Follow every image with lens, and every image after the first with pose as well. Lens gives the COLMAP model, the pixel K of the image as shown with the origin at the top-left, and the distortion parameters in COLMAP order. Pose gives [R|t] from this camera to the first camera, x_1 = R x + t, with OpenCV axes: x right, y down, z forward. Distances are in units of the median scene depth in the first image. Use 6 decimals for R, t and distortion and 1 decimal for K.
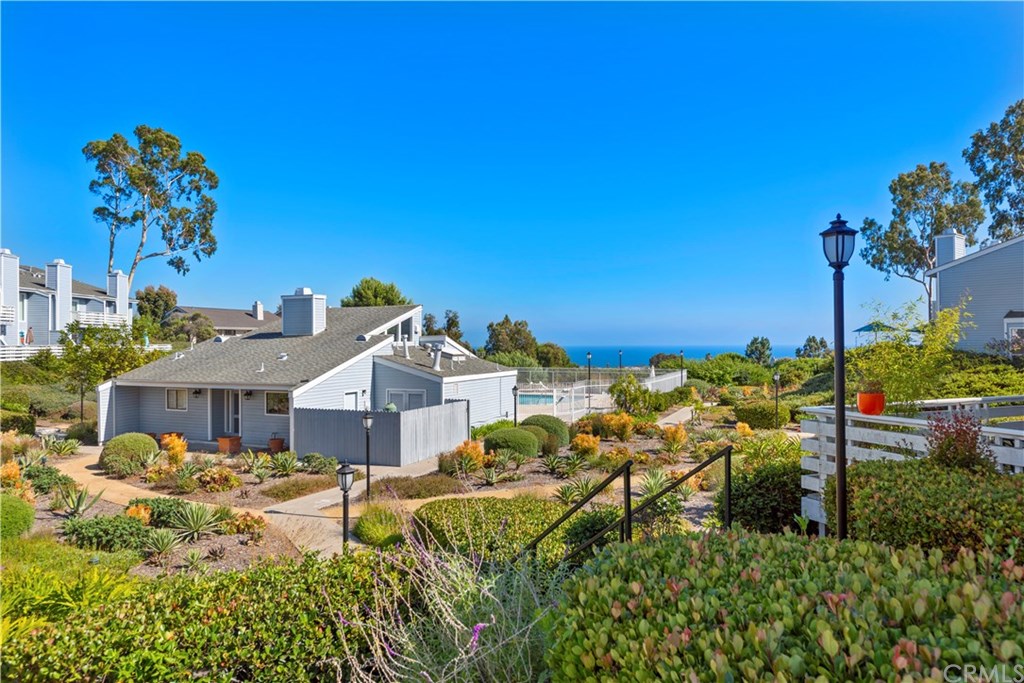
lens RADIAL K [[666.7, 0, 511.6], [0, 666.7, 343.5], [0, 0, 1]] dist [0.039453, -0.039157]
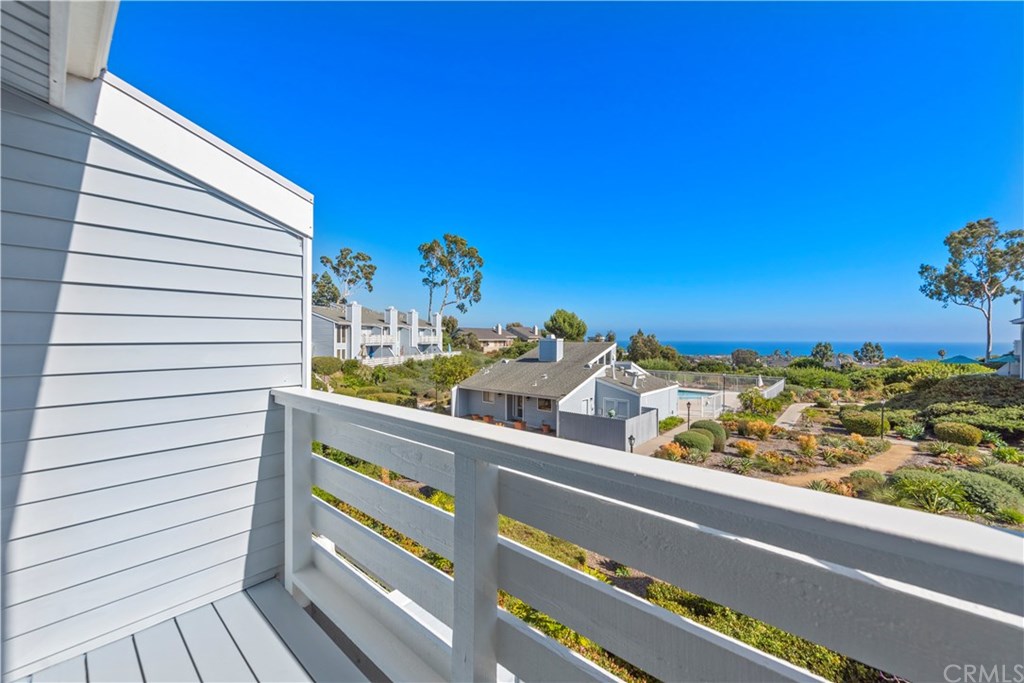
lens RADIAL K [[398.0, 0, 510.7], [0, 398.0, 342.6], [0, 0, 1]] dist [0.011797, -0.004409]
pose [[0.957391, 0.010701, -0.288597, -0.068008], [-0.007532, 0.999899, 0.012088, -0.046172], [0.288697, -0.009399, 0.957374, -0.025206]]
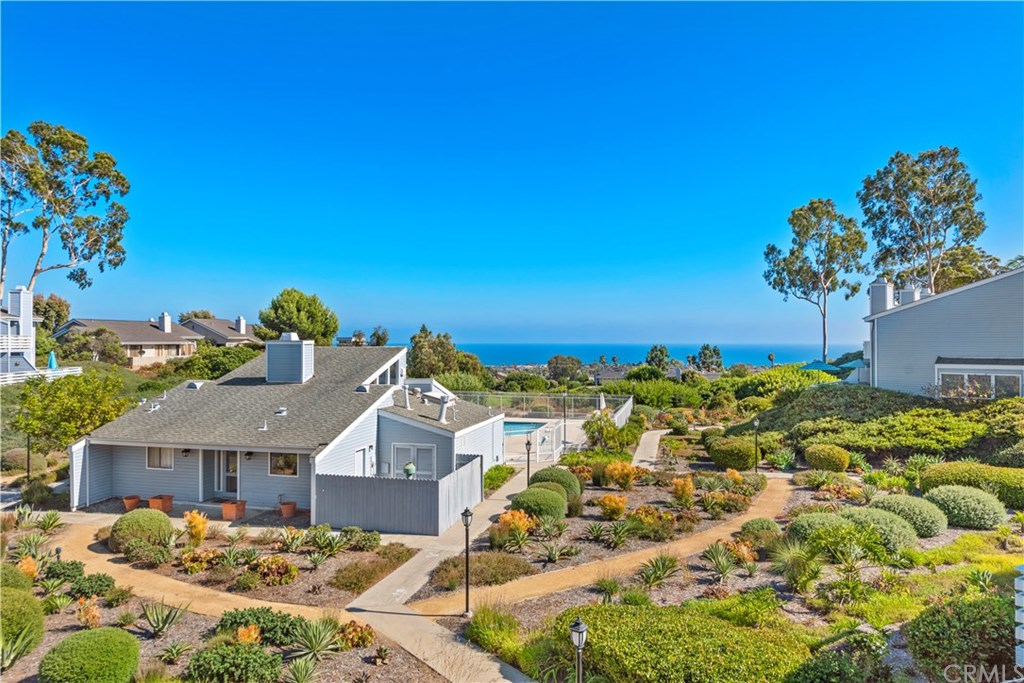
lens RADIAL K [[666.7, 0, 511.6], [0, 666.7, 343.5], [0, 0, 1]] dist [0.039453, -0.039157]
pose [[0.986659, 0.005199, 0.162718, -0.096954], [-0.005844, 0.999977, 0.003488, -0.045721], [-0.162696, -0.004392, 0.986666, 0.002229]]
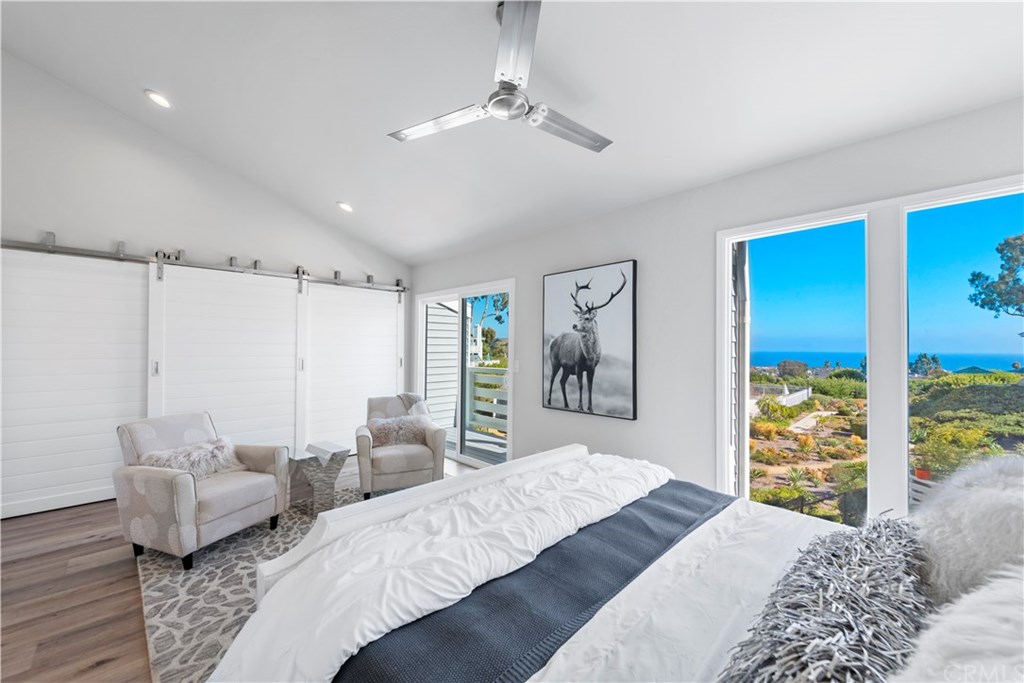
lens RADIAL K [[398.0, 0, 510.7], [0, 398.0, 342.6], [0, 0, 1]] dist [0.011797, -0.004409]
pose [[0.927386, 0.005642, -0.374063, -0.036541], [-0.010577, 0.999882, -0.011141, -0.047466], [0.373956, 0.014289, 0.927336, -0.115516]]
